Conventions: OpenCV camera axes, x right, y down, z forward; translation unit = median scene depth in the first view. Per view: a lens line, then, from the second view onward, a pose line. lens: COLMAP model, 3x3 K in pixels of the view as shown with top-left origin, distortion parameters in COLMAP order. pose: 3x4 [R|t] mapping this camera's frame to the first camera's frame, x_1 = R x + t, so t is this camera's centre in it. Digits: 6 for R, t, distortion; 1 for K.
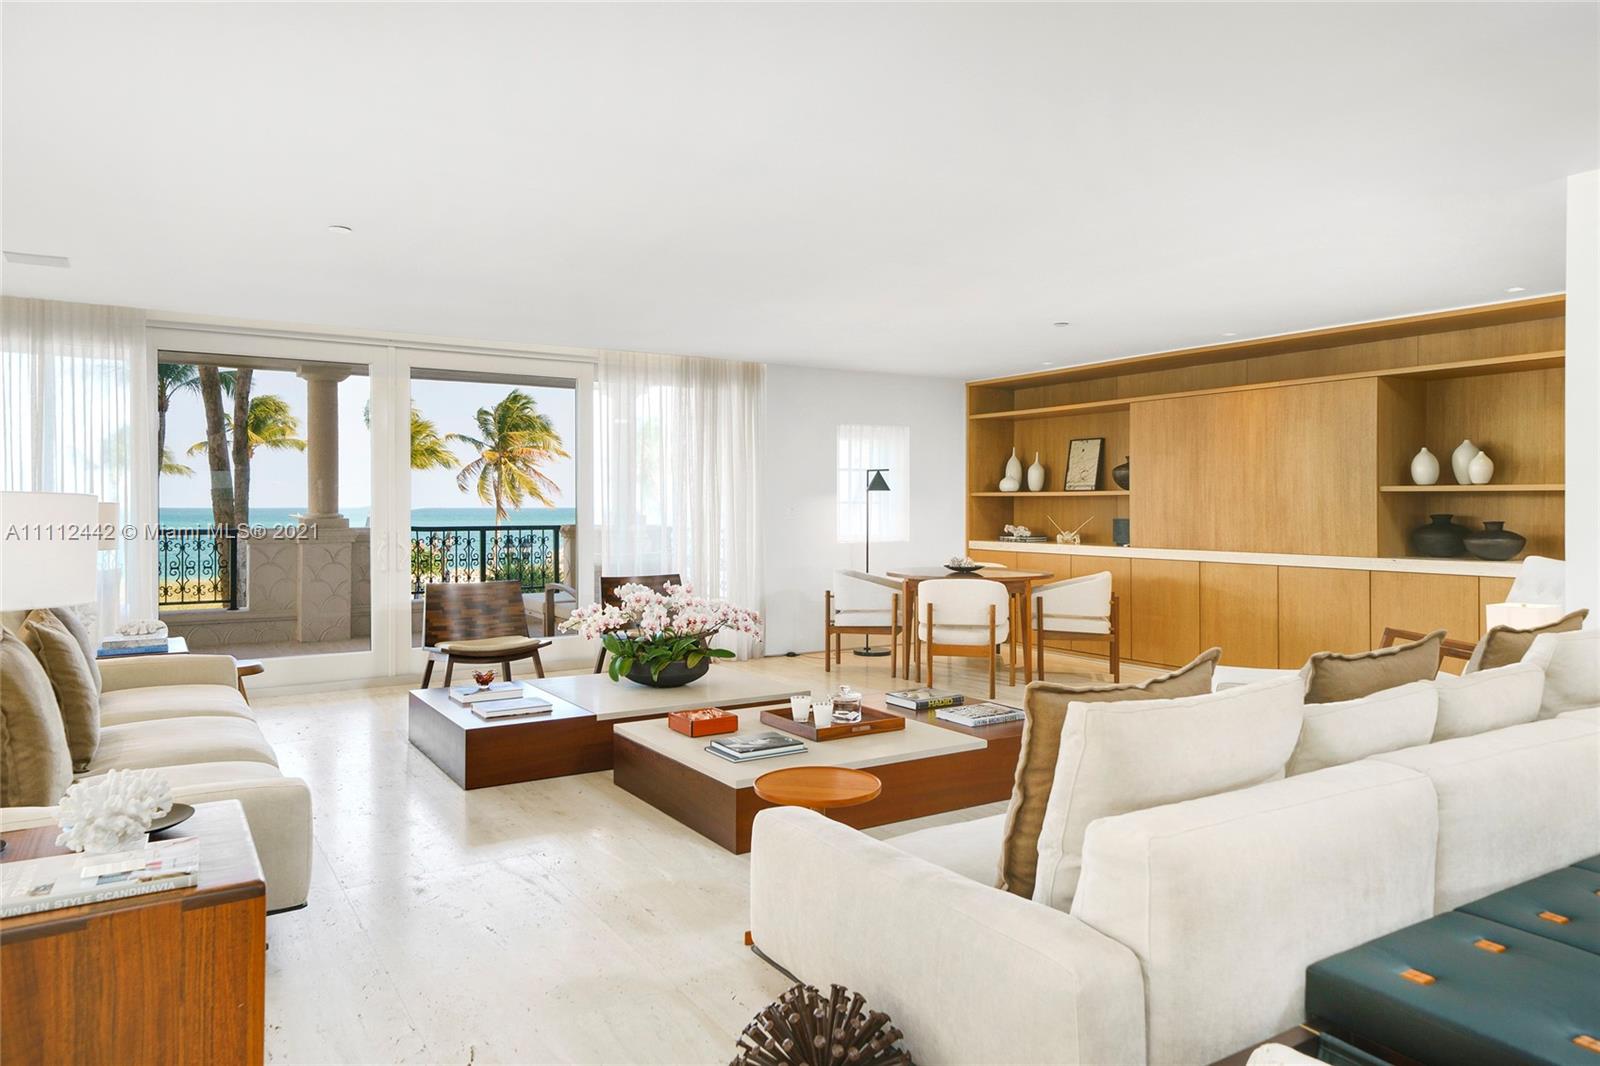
lens RADIAL K [[1063.8, 0, 769.8], [0, 1063.8, 508.4], [0, 0, 1]] dist [0.030471, 0.004707]
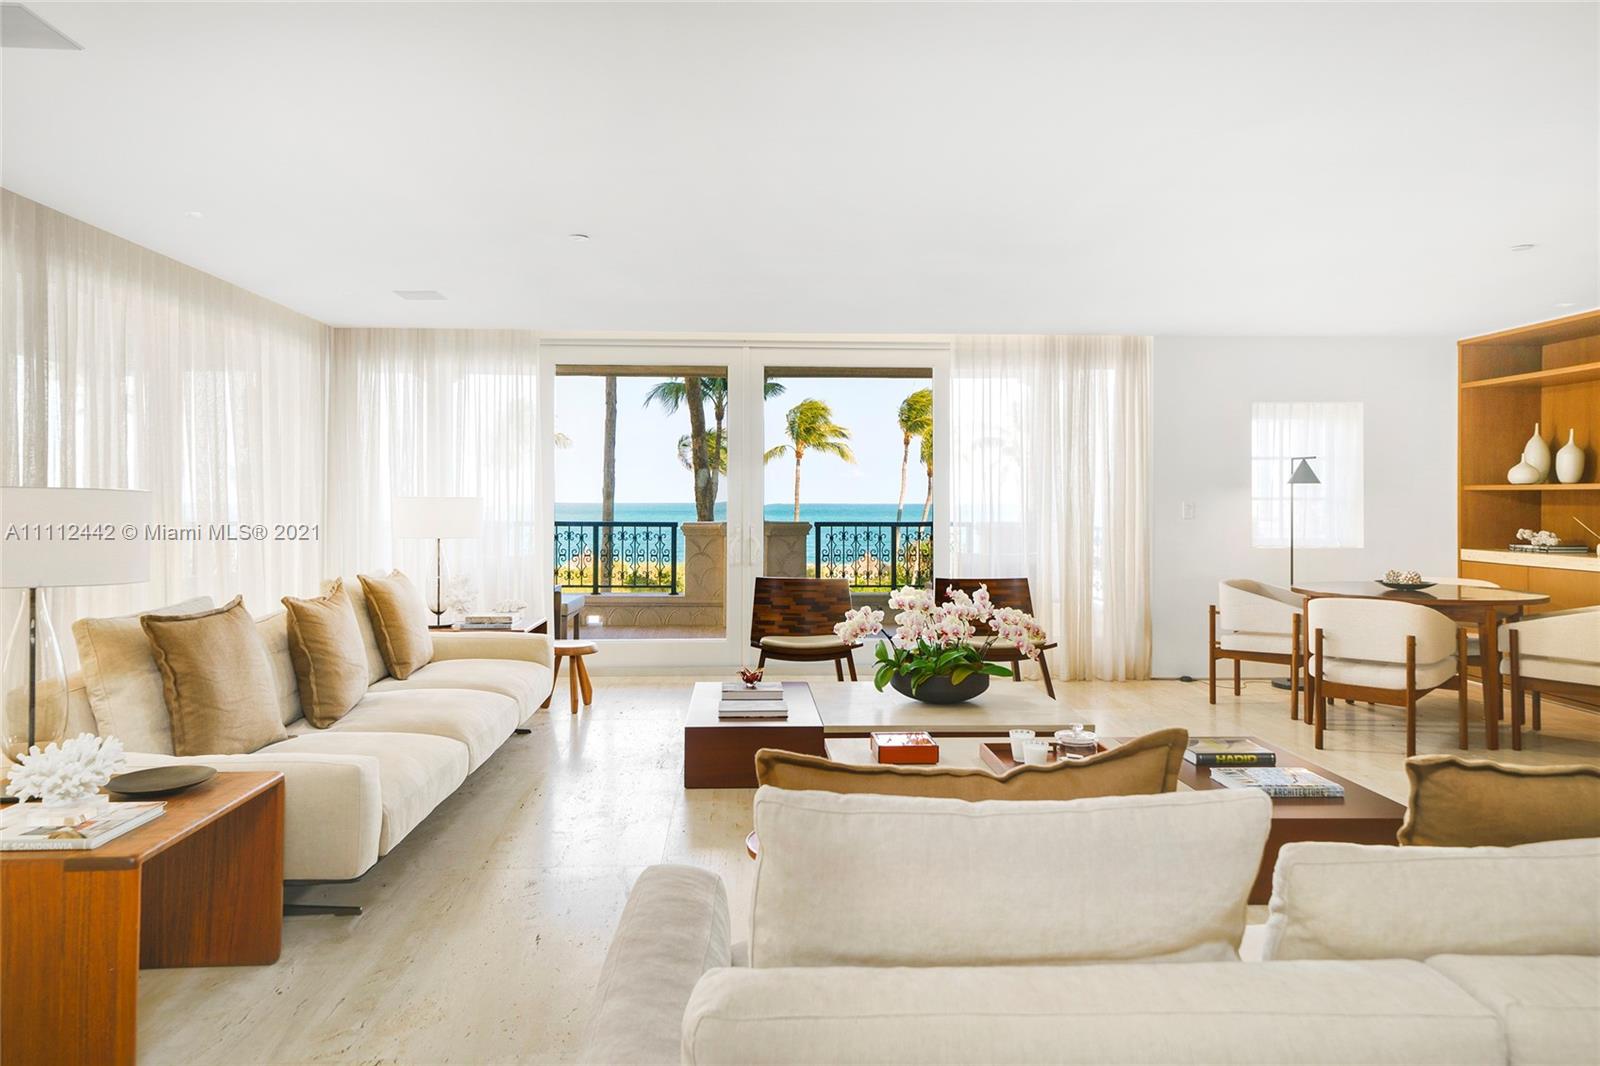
lens RADIAL K [[1063.8, 0, 792.9], [0, 1063.8, 497.4], [0, 0, 1]] dist [0.030471, 0.004707]
pose [[0.868681, 0.000488, -0.495371, 0.188585], [-0.003862, 0.999976, -0.005787, -0.000332], [0.495356, 0.006941, 0.868662, 0.121628]]
